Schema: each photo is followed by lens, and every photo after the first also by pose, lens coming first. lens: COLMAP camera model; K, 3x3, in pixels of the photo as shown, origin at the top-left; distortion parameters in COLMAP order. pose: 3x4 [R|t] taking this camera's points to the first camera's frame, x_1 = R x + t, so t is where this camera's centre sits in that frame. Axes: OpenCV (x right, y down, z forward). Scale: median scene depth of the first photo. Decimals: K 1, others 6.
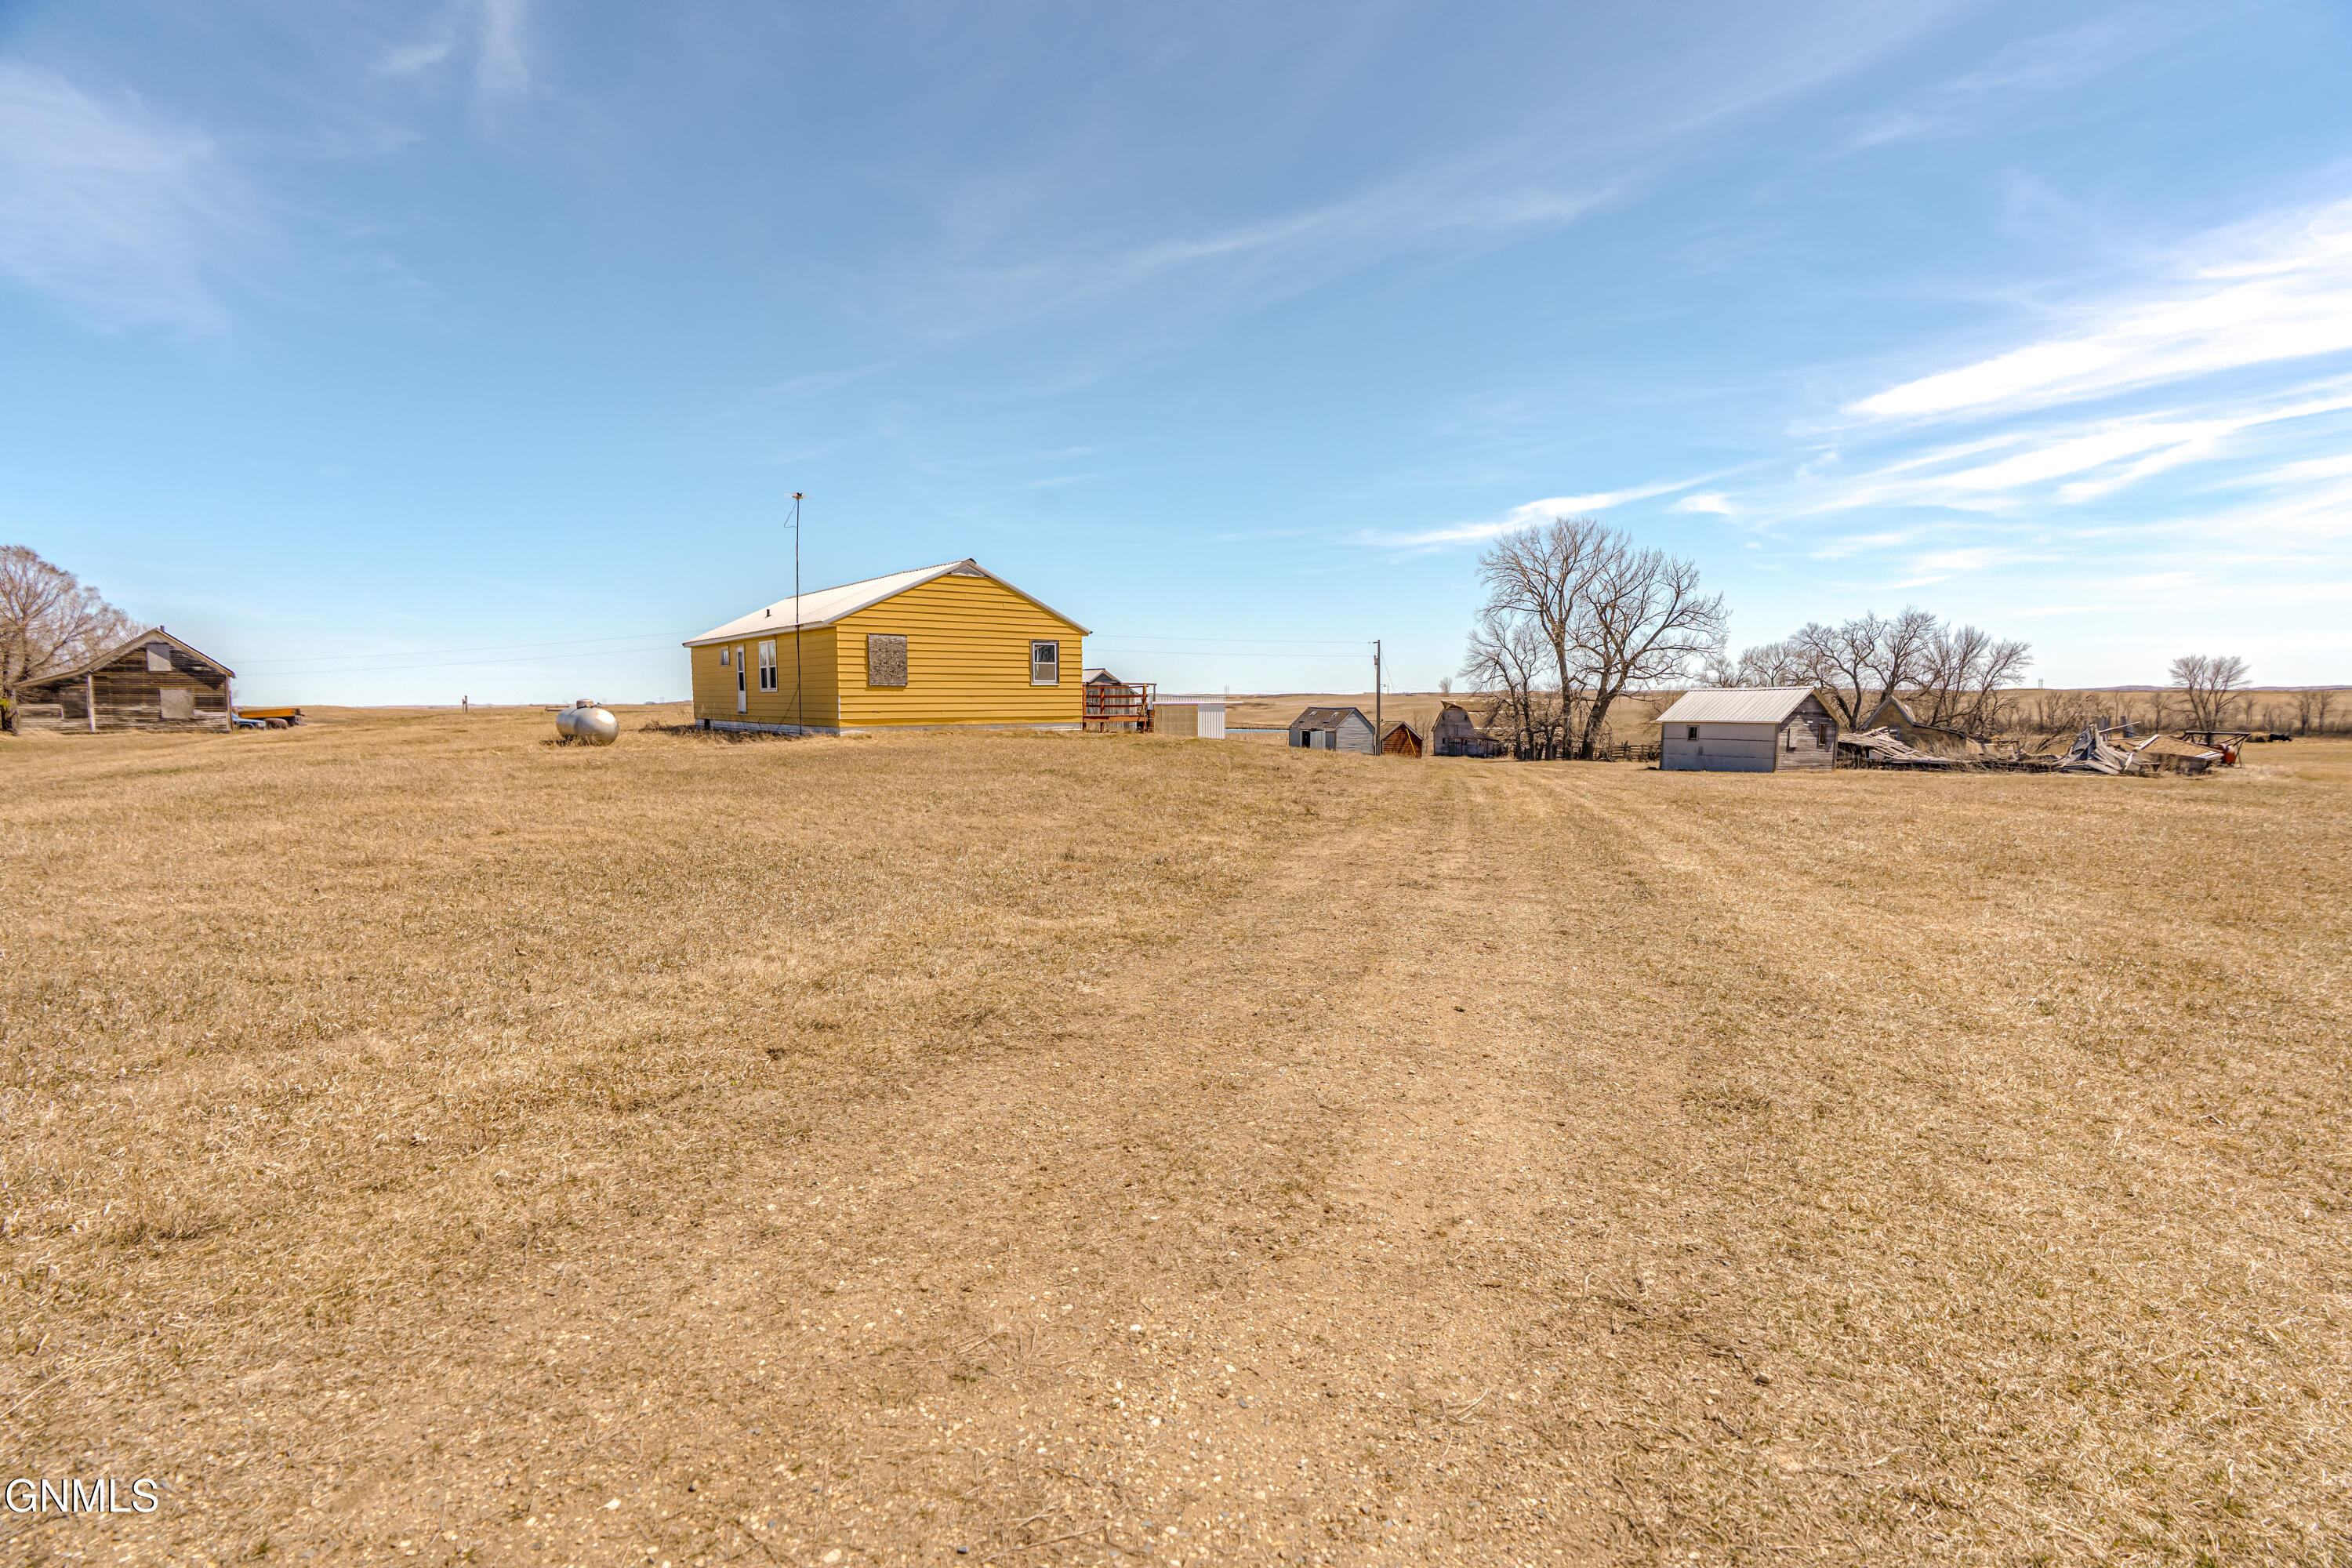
lens RADIAL K [[1065.8, 0, 1198.5], [0, 1065.8, 814.4], [0, 0, 1]] dist [0.000836, 0.000698]
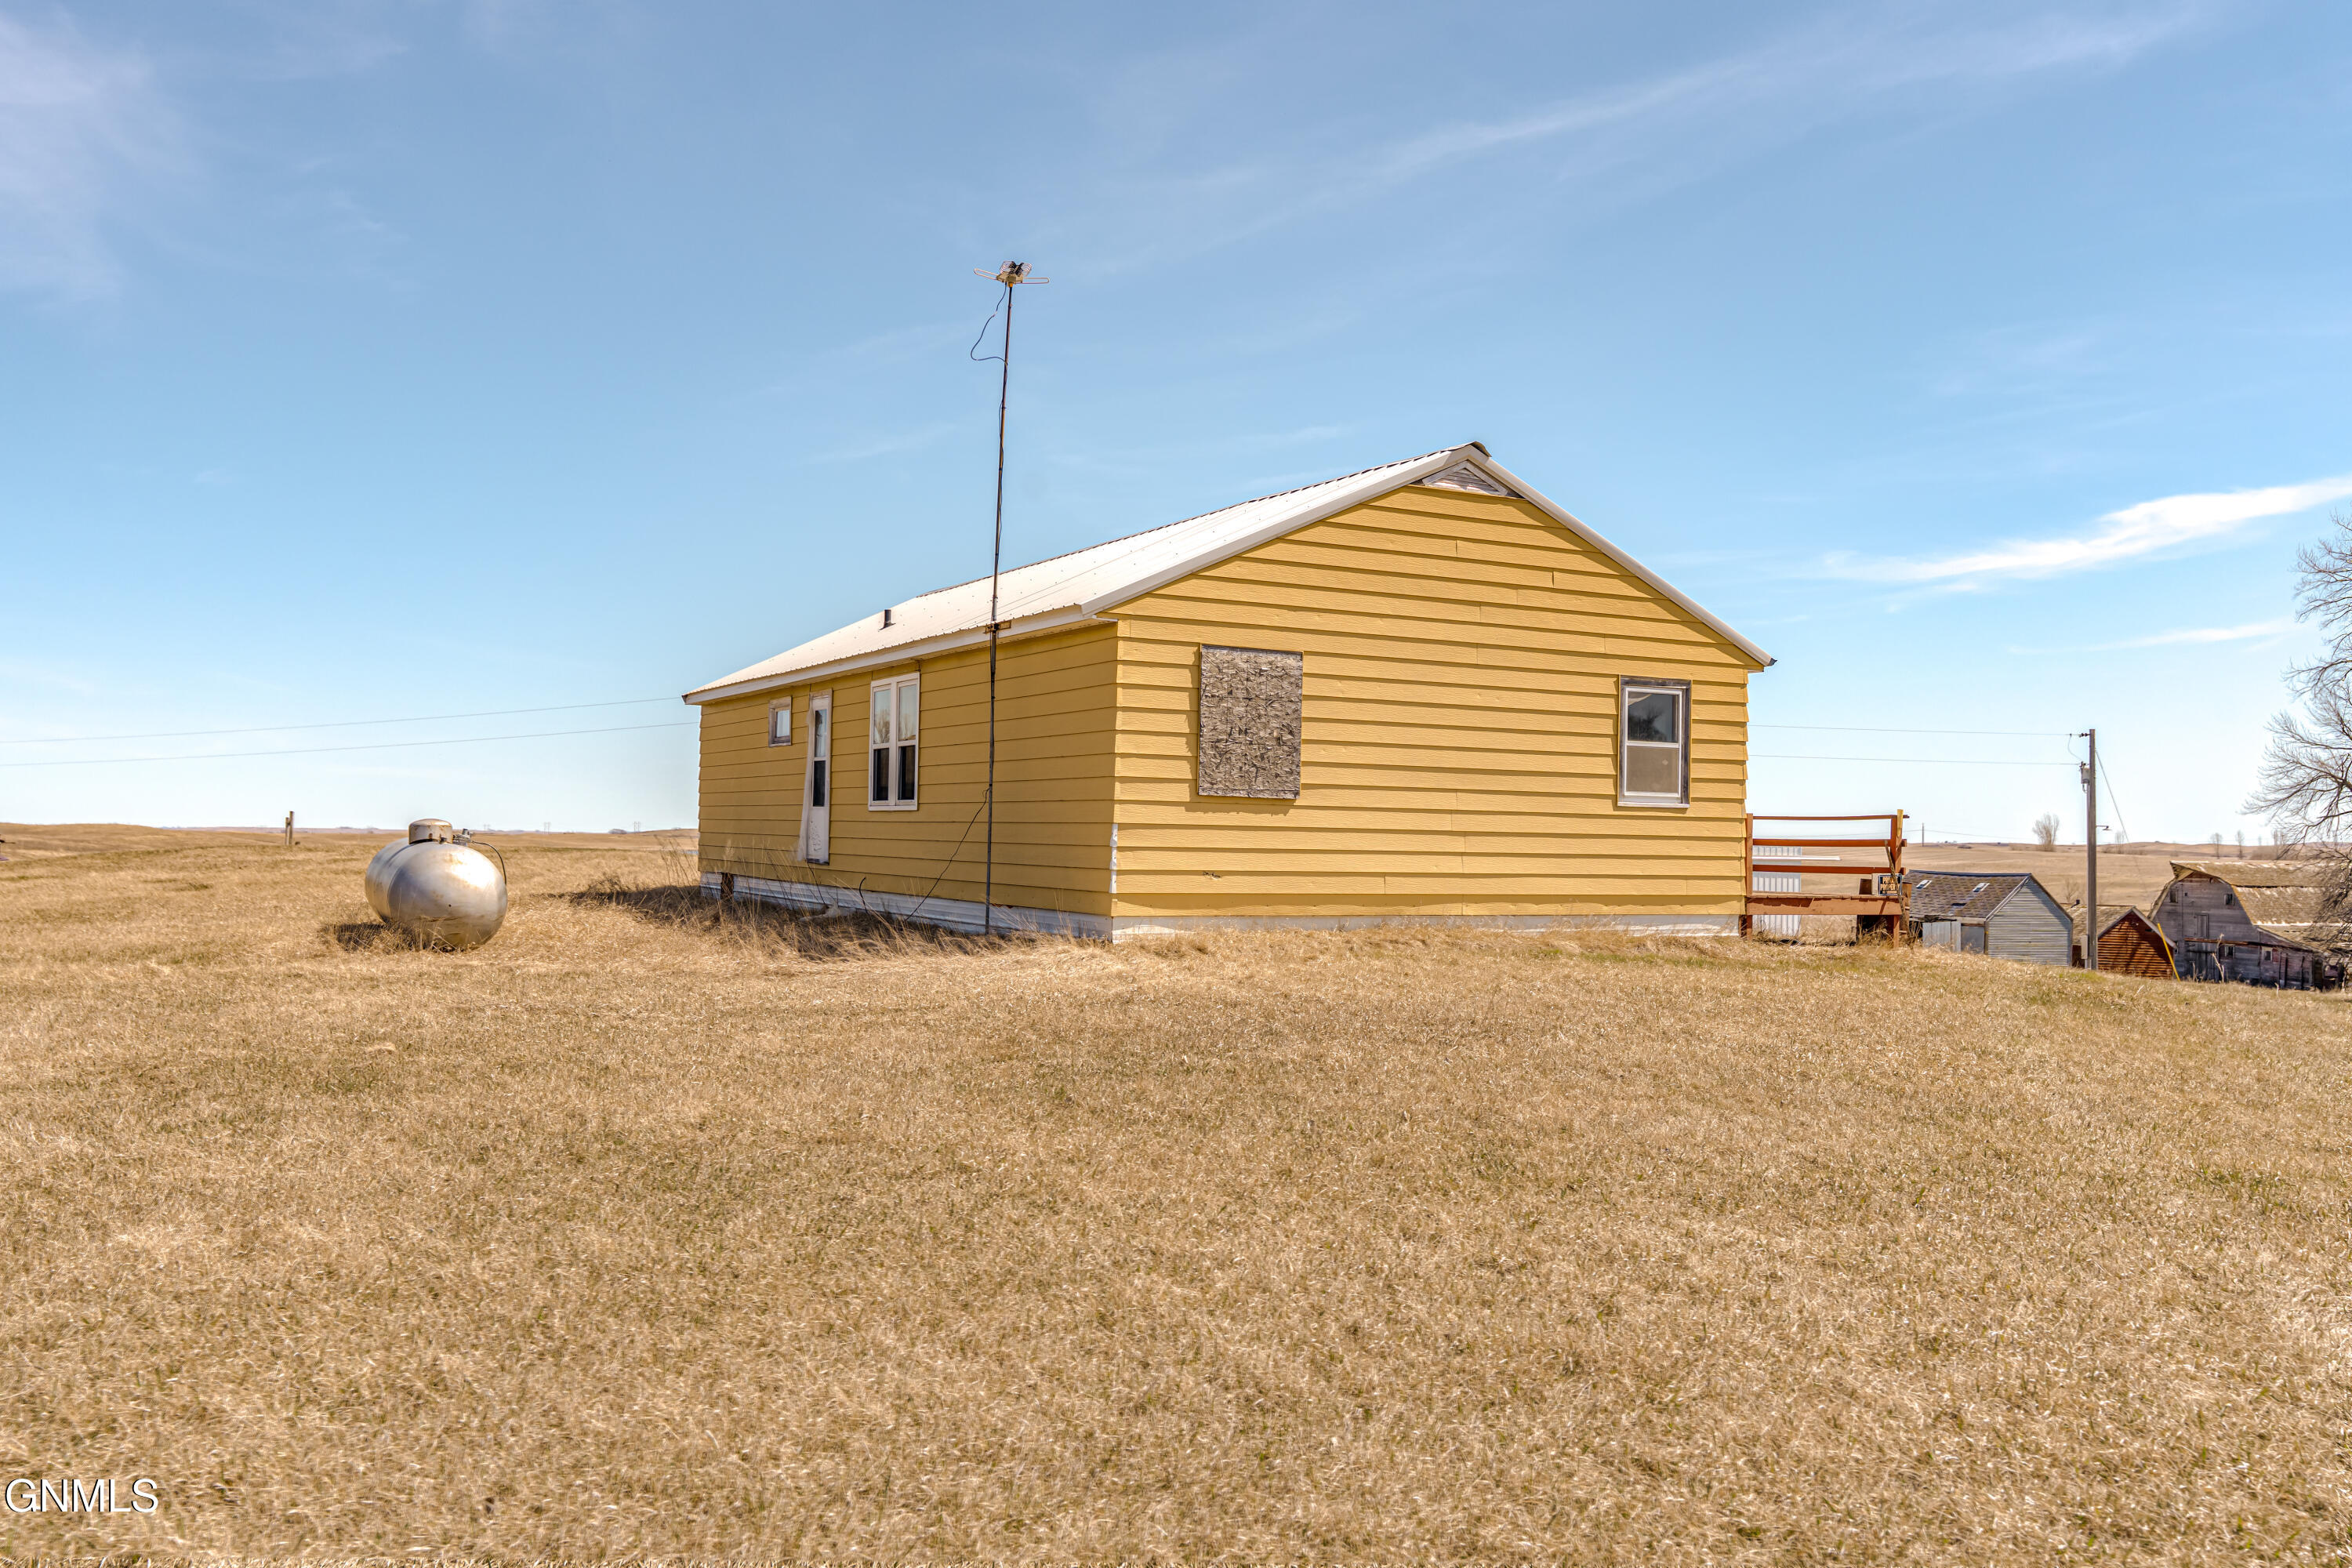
lens RADIAL K [[1855.4, 0, 1176.0], [0, 1855.4, 784.0], [0, 0, 1]] dist [-0.006691, -0.000638]
pose [[0.982771, 0.016818, -0.184062, -0.186556], [-0.042071, 0.990065, -0.134169, -0.040748], [0.179977, 0.139601, 0.973714, 0.382557]]
